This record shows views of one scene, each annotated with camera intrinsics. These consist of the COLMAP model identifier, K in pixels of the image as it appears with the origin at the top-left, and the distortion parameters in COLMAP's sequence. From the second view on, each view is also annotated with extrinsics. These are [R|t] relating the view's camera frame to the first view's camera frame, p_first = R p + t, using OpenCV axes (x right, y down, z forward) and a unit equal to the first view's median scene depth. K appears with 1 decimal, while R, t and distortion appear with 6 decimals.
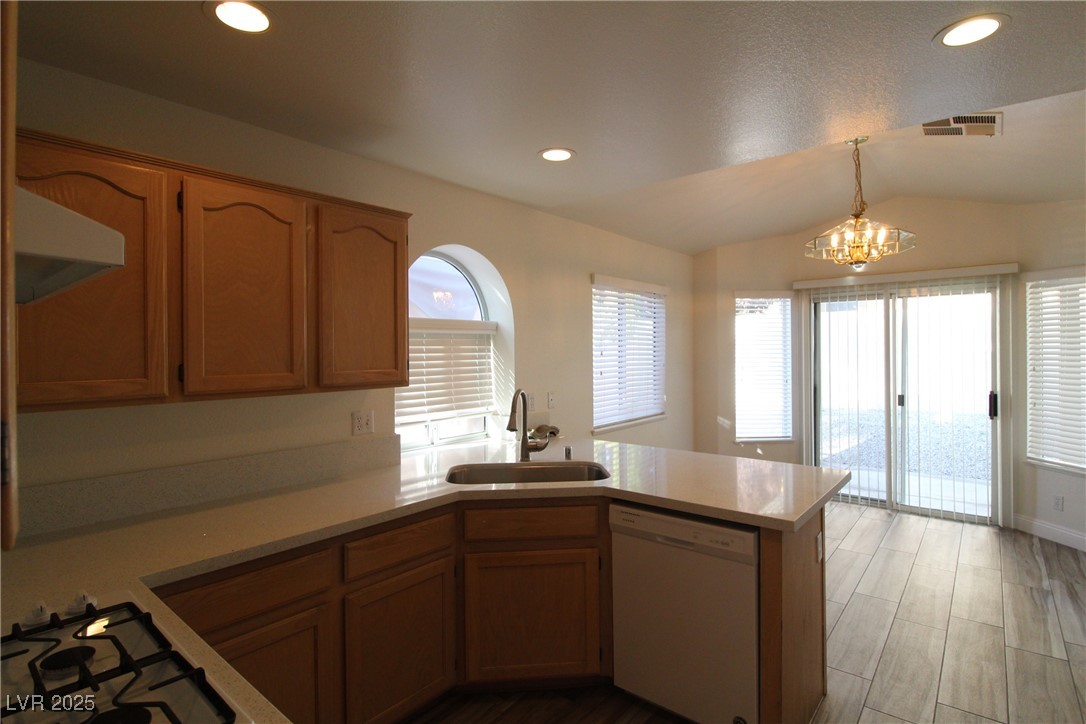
lens RADIAL K [[537.7, 0, 544.8], [0, 537.7, 351.1], [0, 0, 1]] dist [0.002529, -0.012148]
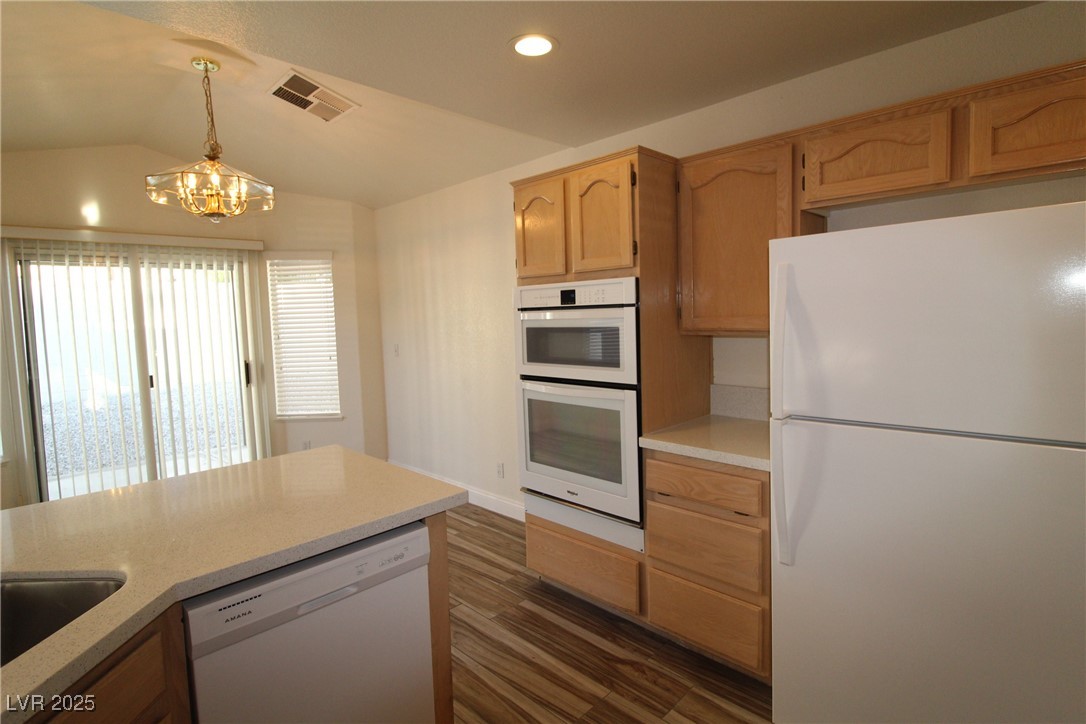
lens RADIAL K [[537.7, 0, 550.9], [0, 537.7, 355.9], [0, 0, 1]] dist [0.002529, -0.012148]
pose [[0.089721, -0.072450, 0.993328, -0.173332], [0.029880, 0.997098, 0.070026, 0.009696], [-0.995519, 0.023397, 0.091625, 0.311079]]
